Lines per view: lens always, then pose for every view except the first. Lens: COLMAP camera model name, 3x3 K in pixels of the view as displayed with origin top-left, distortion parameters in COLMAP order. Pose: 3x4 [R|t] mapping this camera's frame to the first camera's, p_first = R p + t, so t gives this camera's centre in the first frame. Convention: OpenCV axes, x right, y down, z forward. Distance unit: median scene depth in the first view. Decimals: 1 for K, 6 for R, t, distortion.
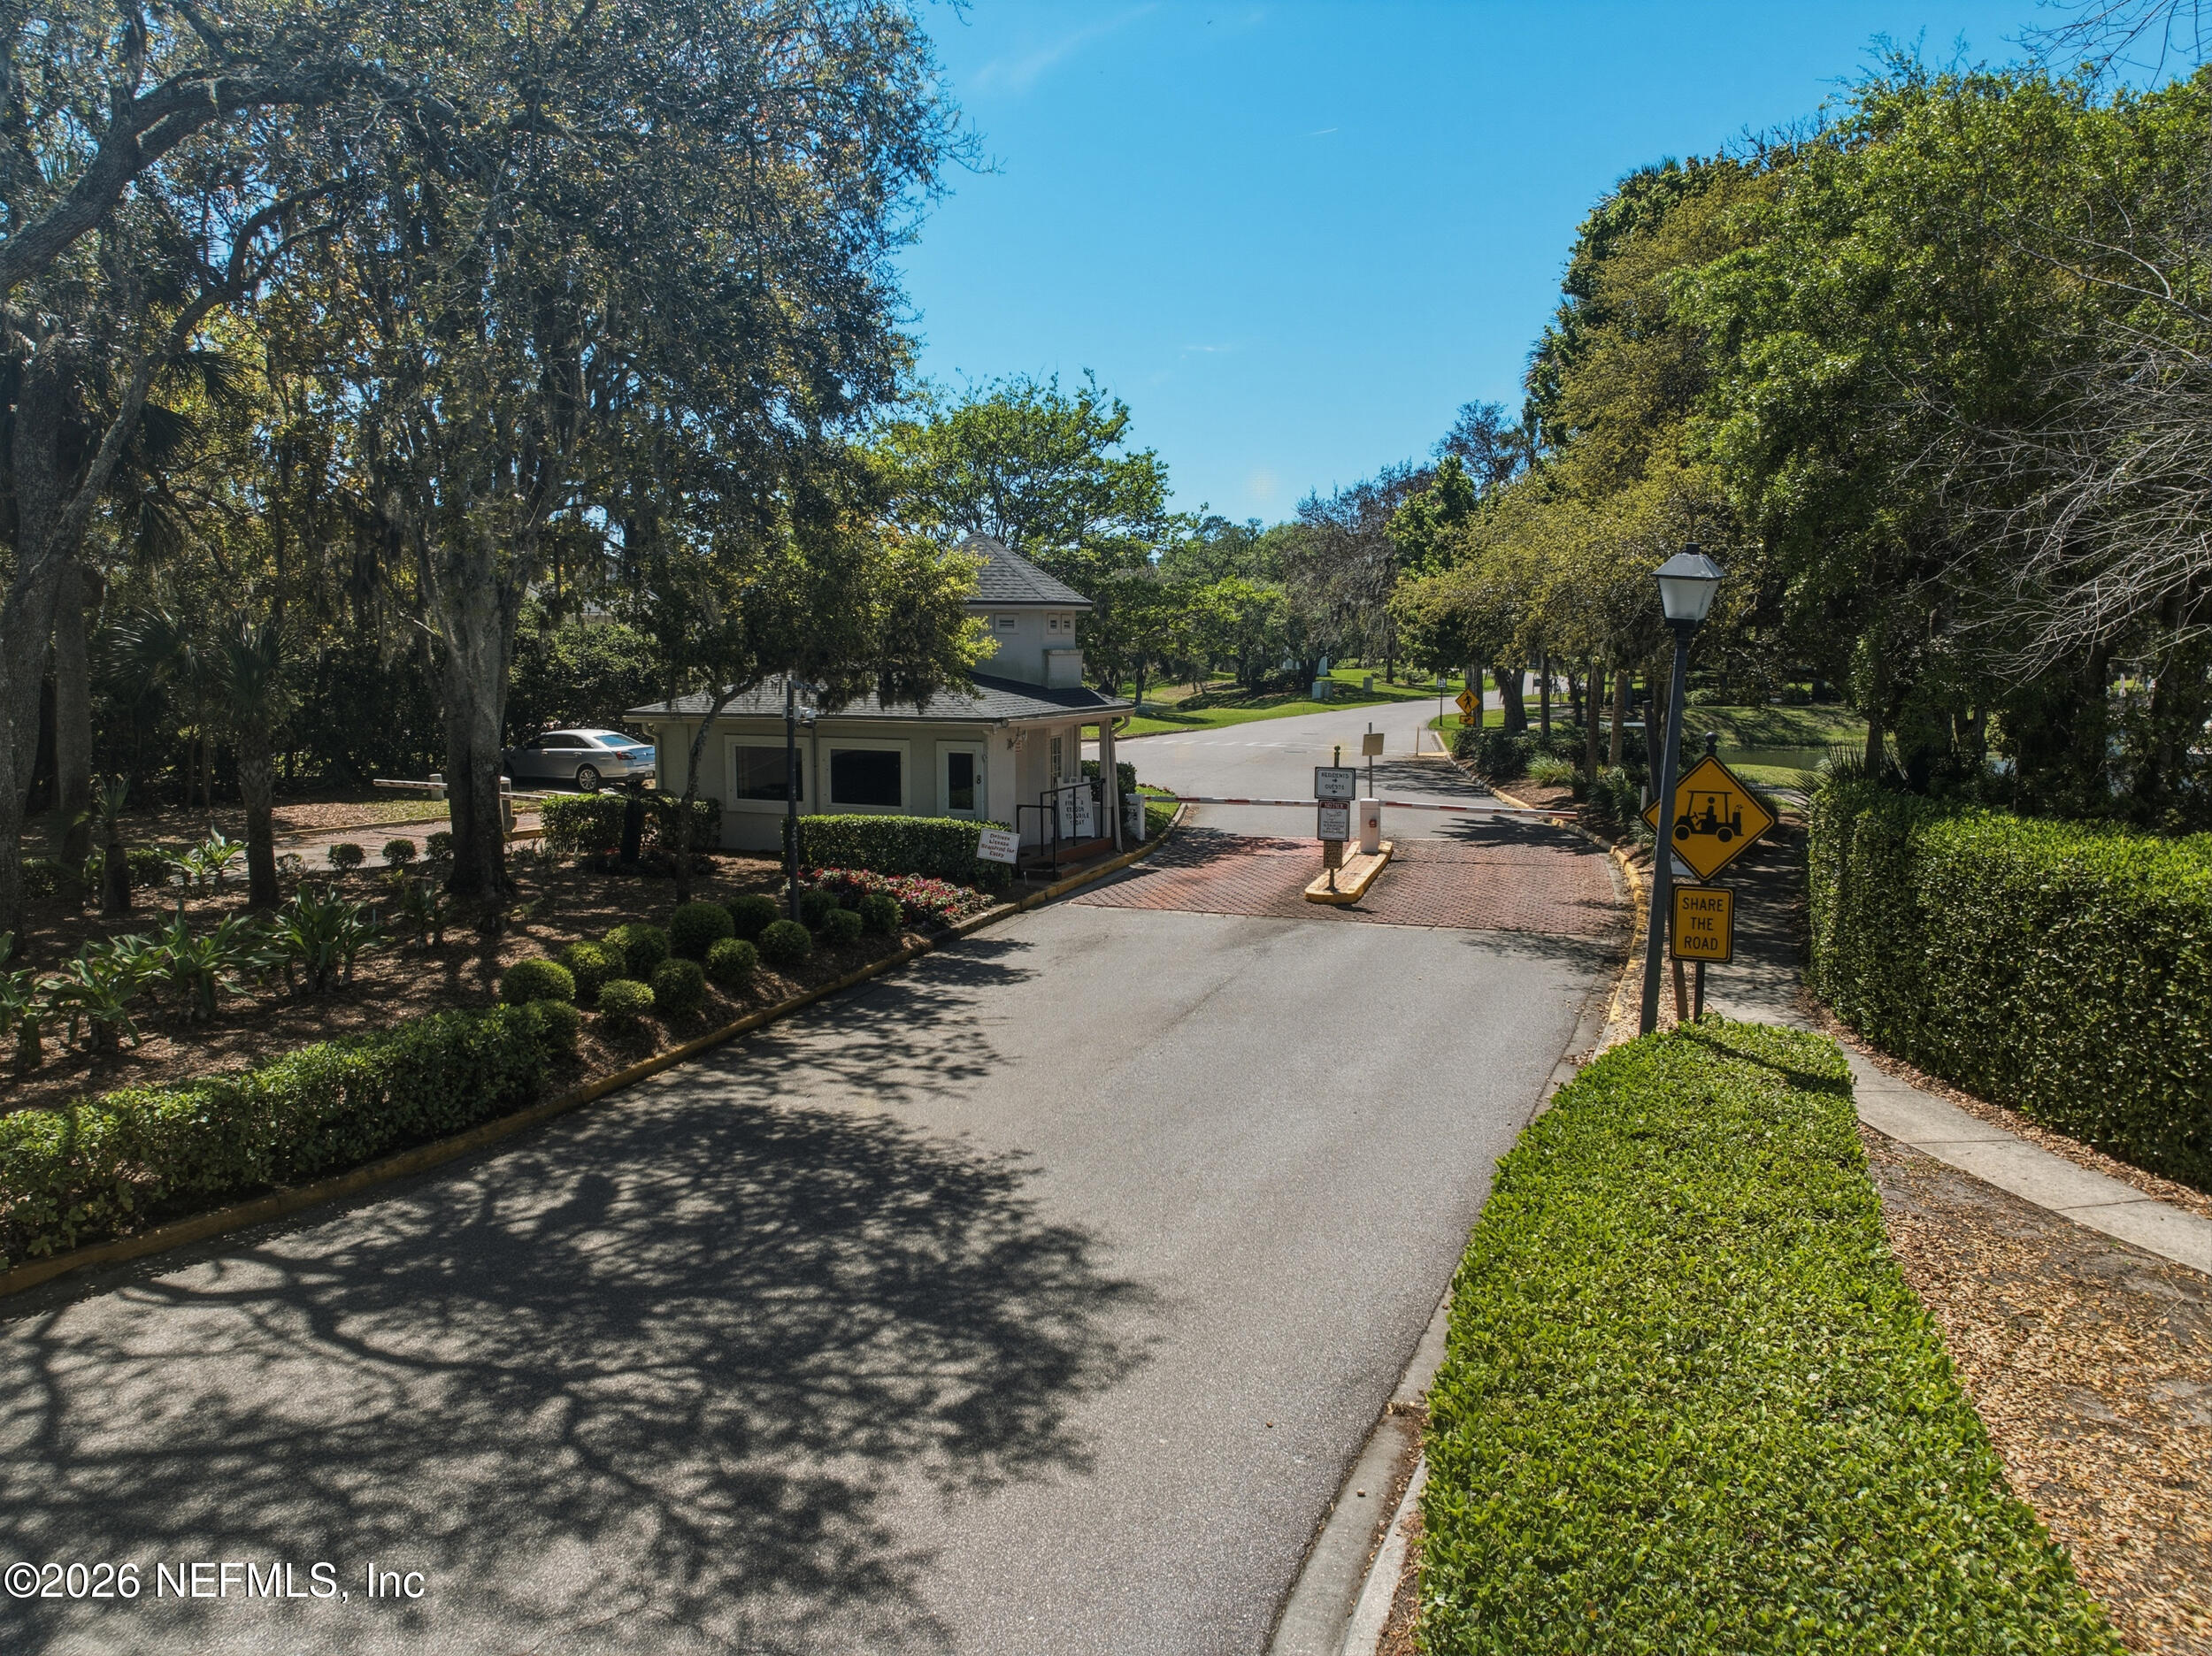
lens RADIAL K [[1548.1, 0, 1105.0], [0, 1548.1, 823.1], [0, 0, 1]] dist [-0.051315, -0.002546]
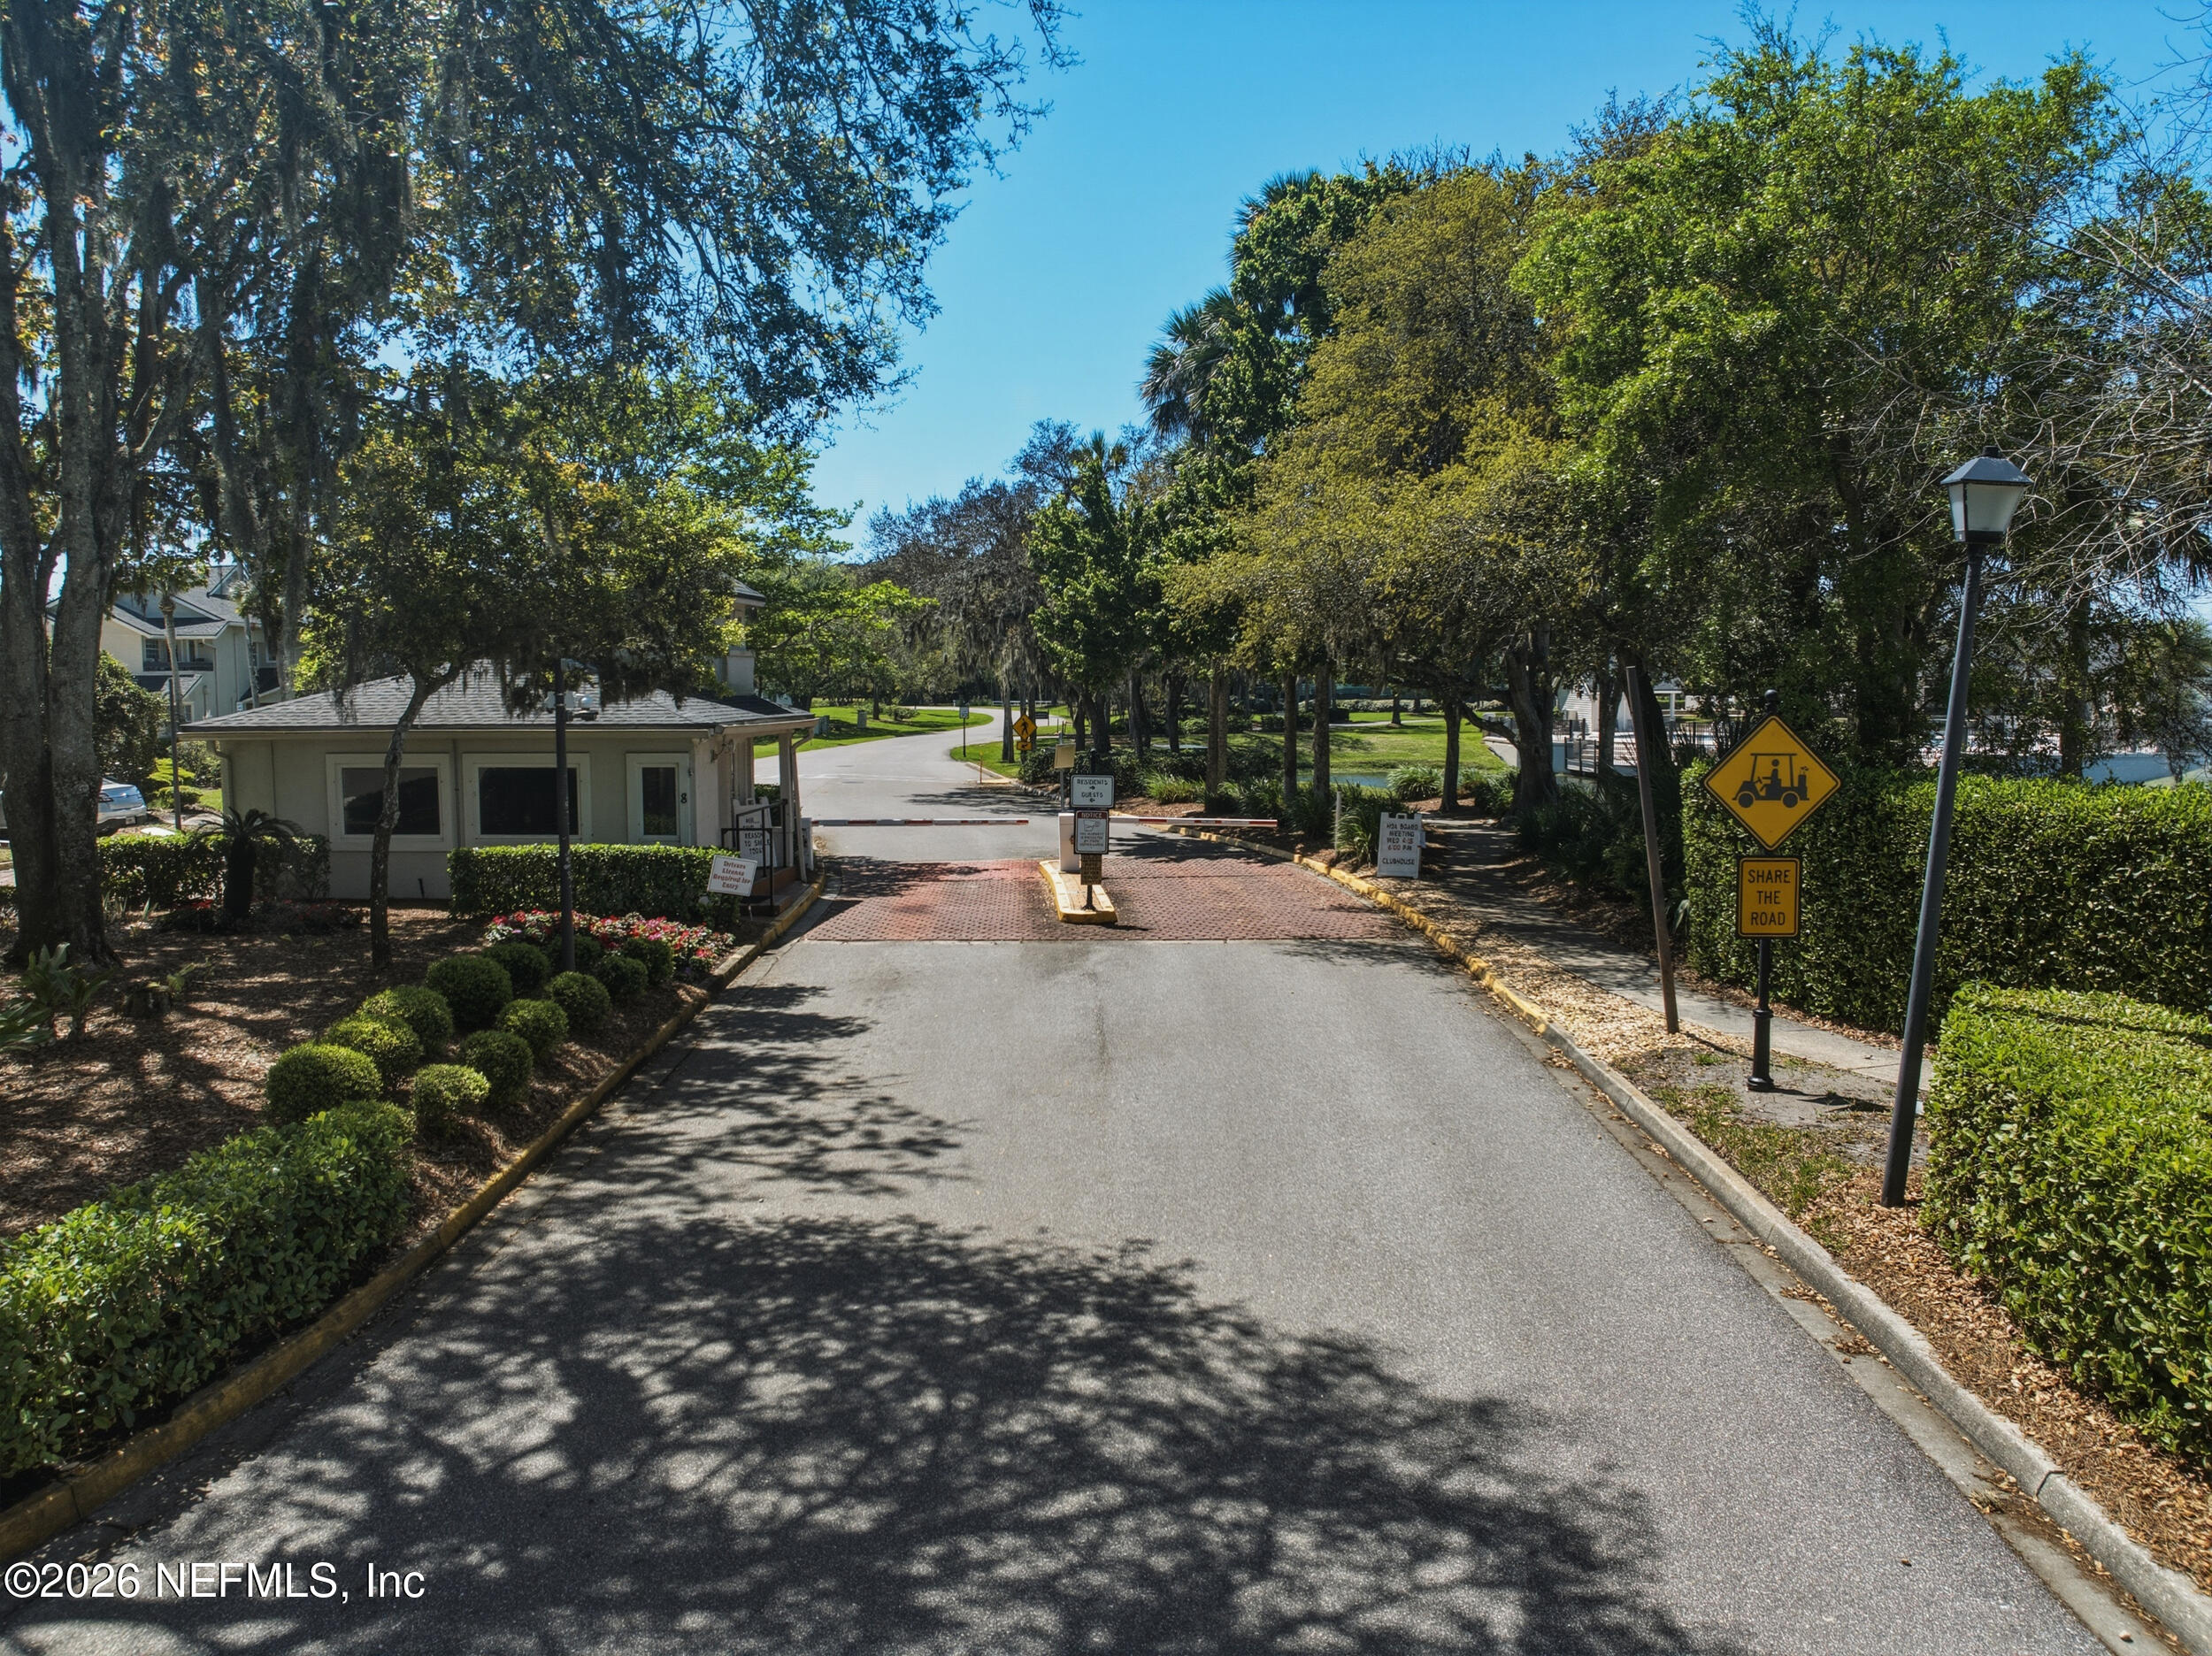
lens RADIAL K [[1548.1, 0, 1105.0], [0, 1548.1, 823.1], [0, 0, 1]] dist [-0.051315, -0.002546]
pose [[0.936241, -0.033051, 0.349799, -0.249639], [0.042957, 0.998865, -0.020597, 0.018654], [-0.348722, 0.034310, 0.936598, 0.226132]]
